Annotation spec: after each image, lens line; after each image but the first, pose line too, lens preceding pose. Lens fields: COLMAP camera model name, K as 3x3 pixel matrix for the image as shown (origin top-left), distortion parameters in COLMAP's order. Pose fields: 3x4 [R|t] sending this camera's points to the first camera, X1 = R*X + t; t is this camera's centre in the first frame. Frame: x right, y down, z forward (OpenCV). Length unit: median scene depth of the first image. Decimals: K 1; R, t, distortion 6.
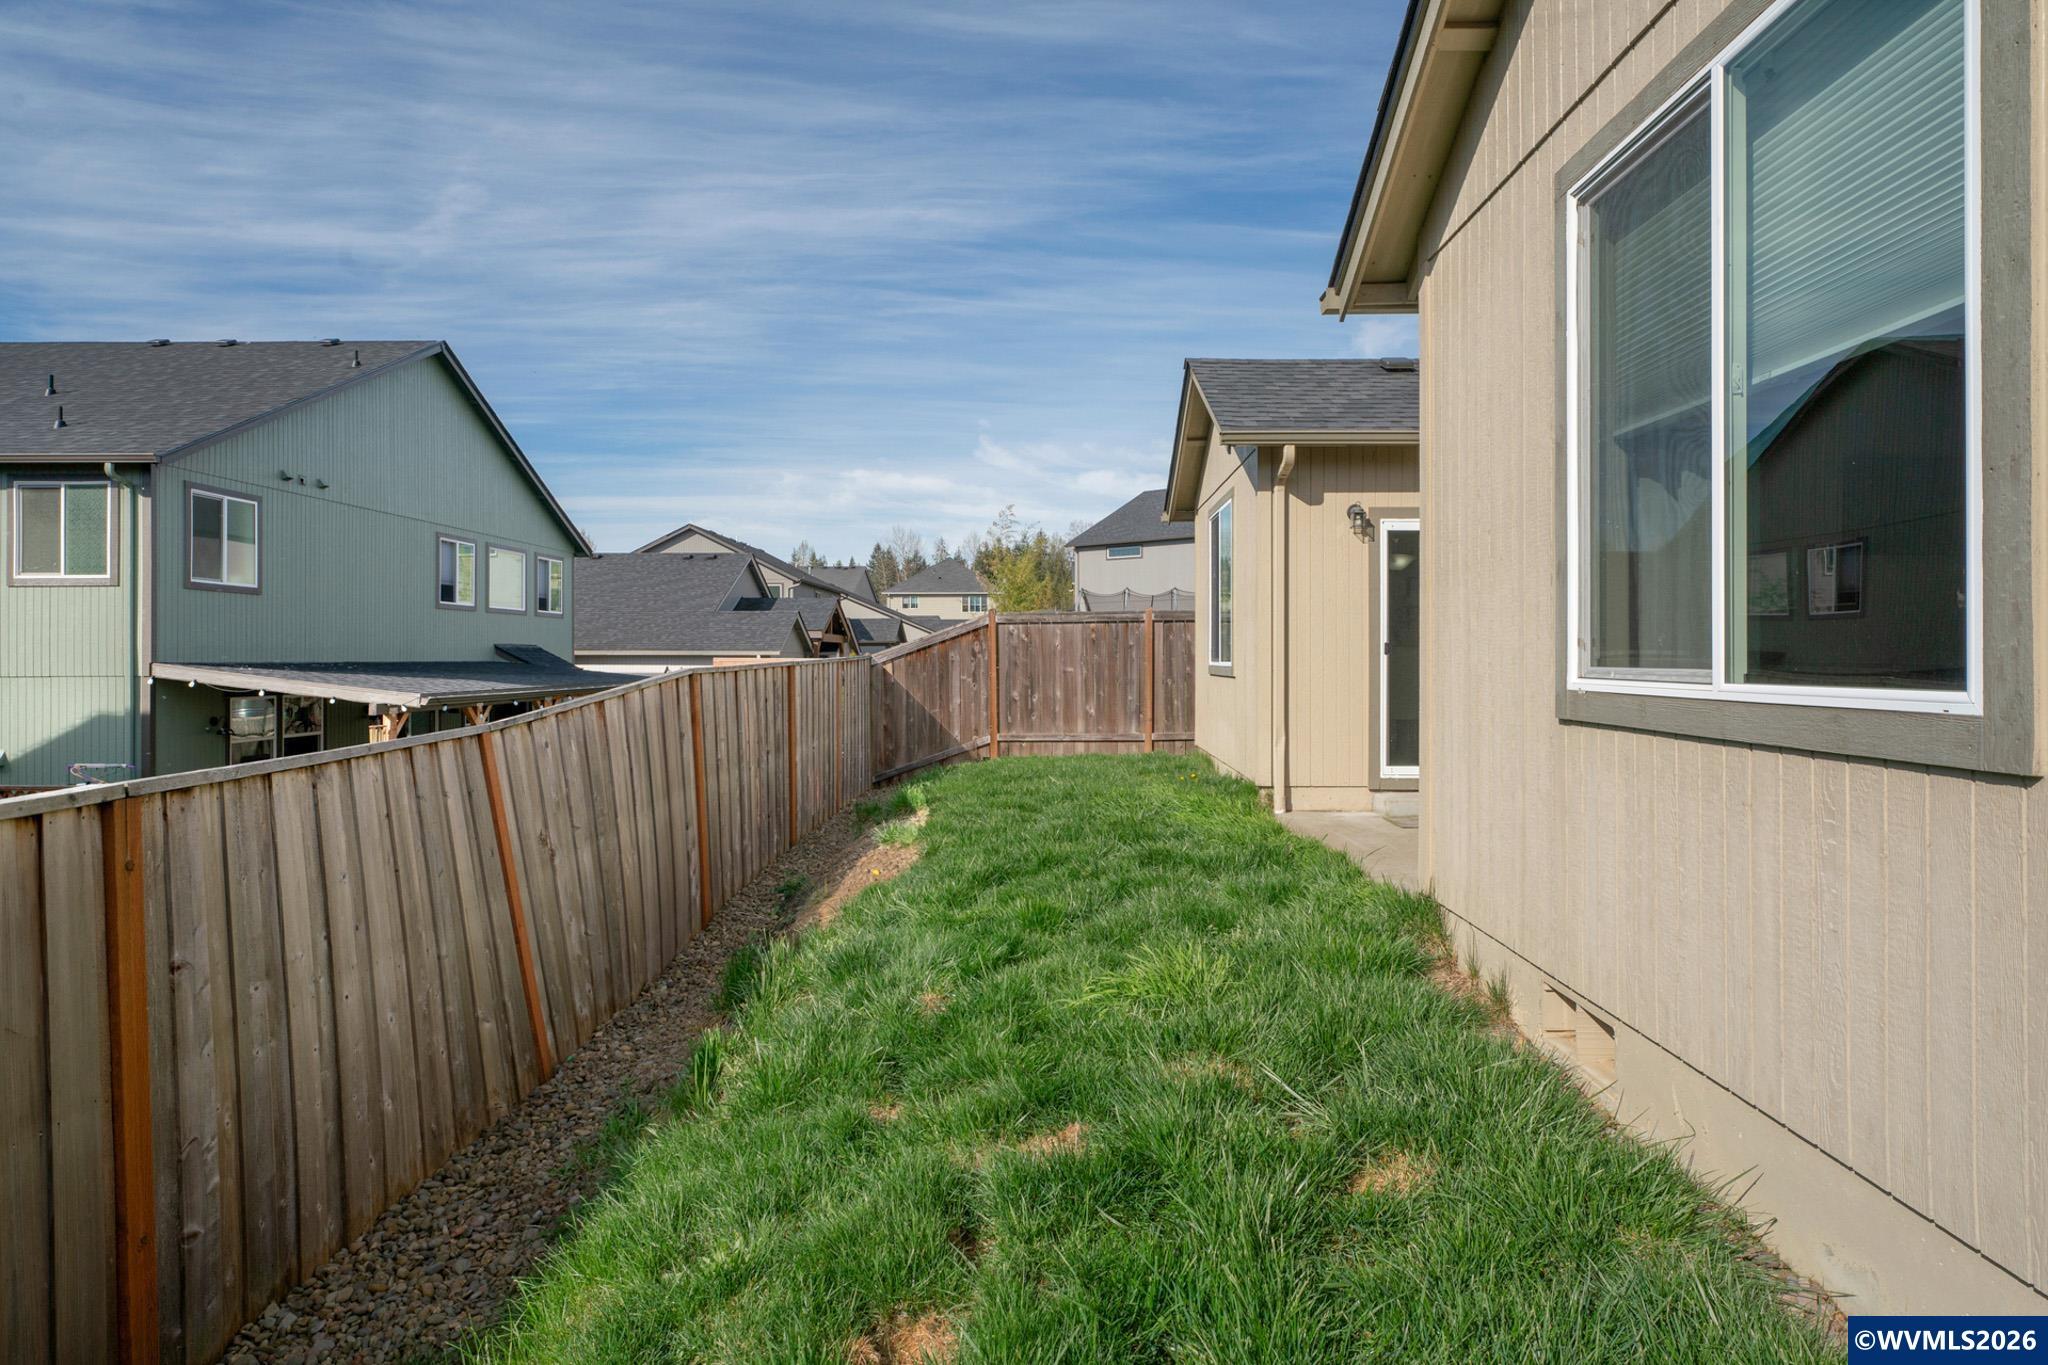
lens RADIAL K [[1069.3, 0, 1027.0], [0, 1069.3, 679.2], [0, 0, 1]] dist [0.001441, 0.000549]
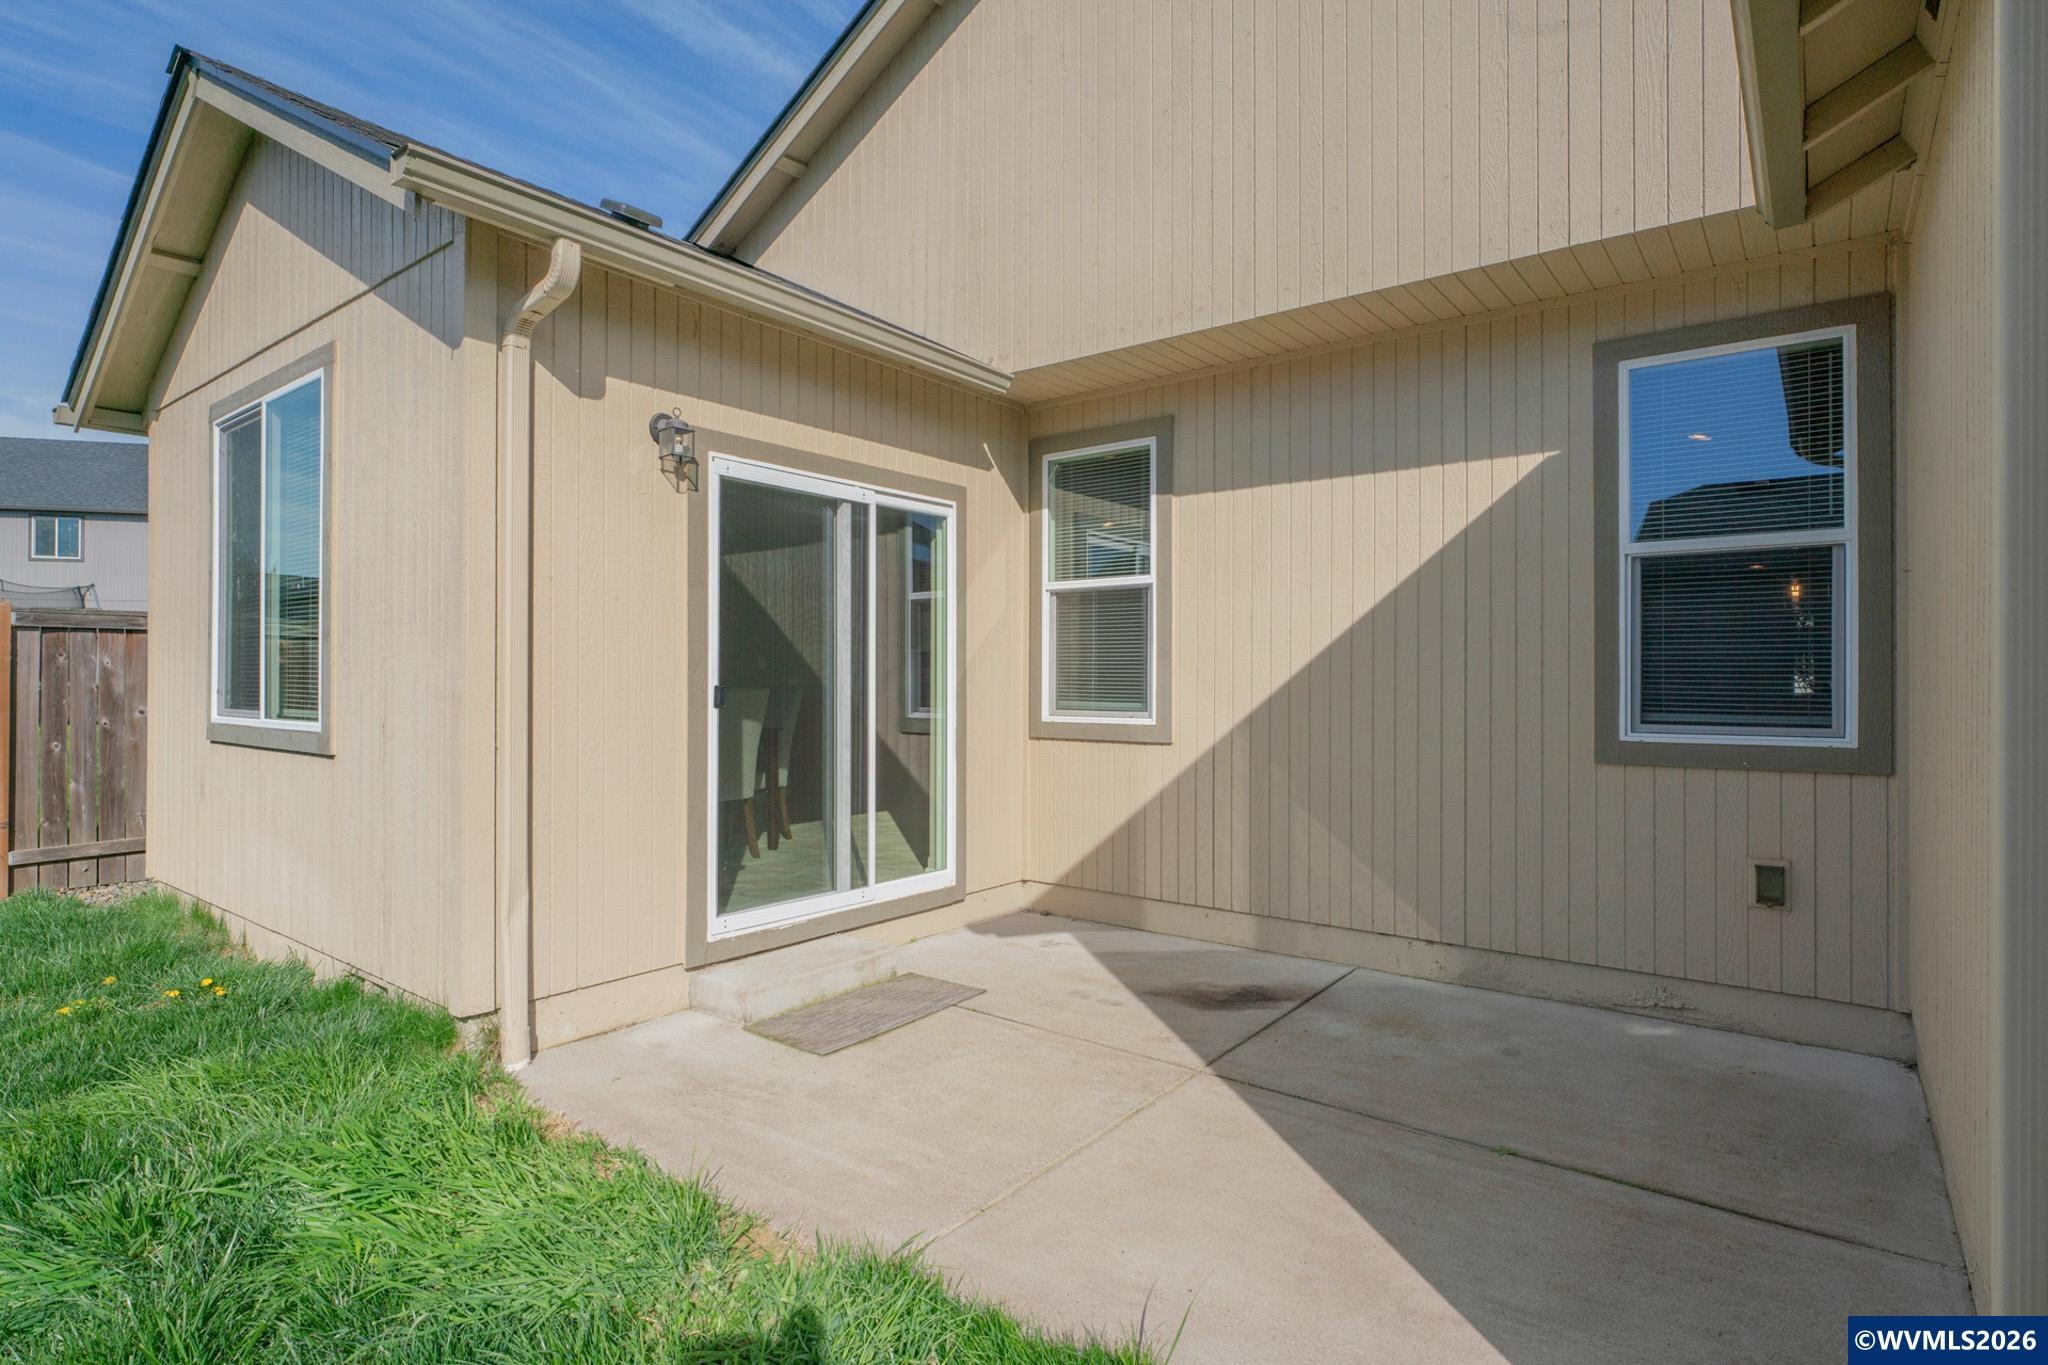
lens RADIAL K [[1015.0, 0, 1031.5], [0, 1015.0, 674.5], [0, 0, 1]] dist [-0.004506, -0.002069]
pose [[0.578007, 0.006533, 0.816006, 0.014228], [0.015684, 0.999694, -0.019114, -0.027064], [-0.815881, 0.023846, 0.577728, 0.574969]]
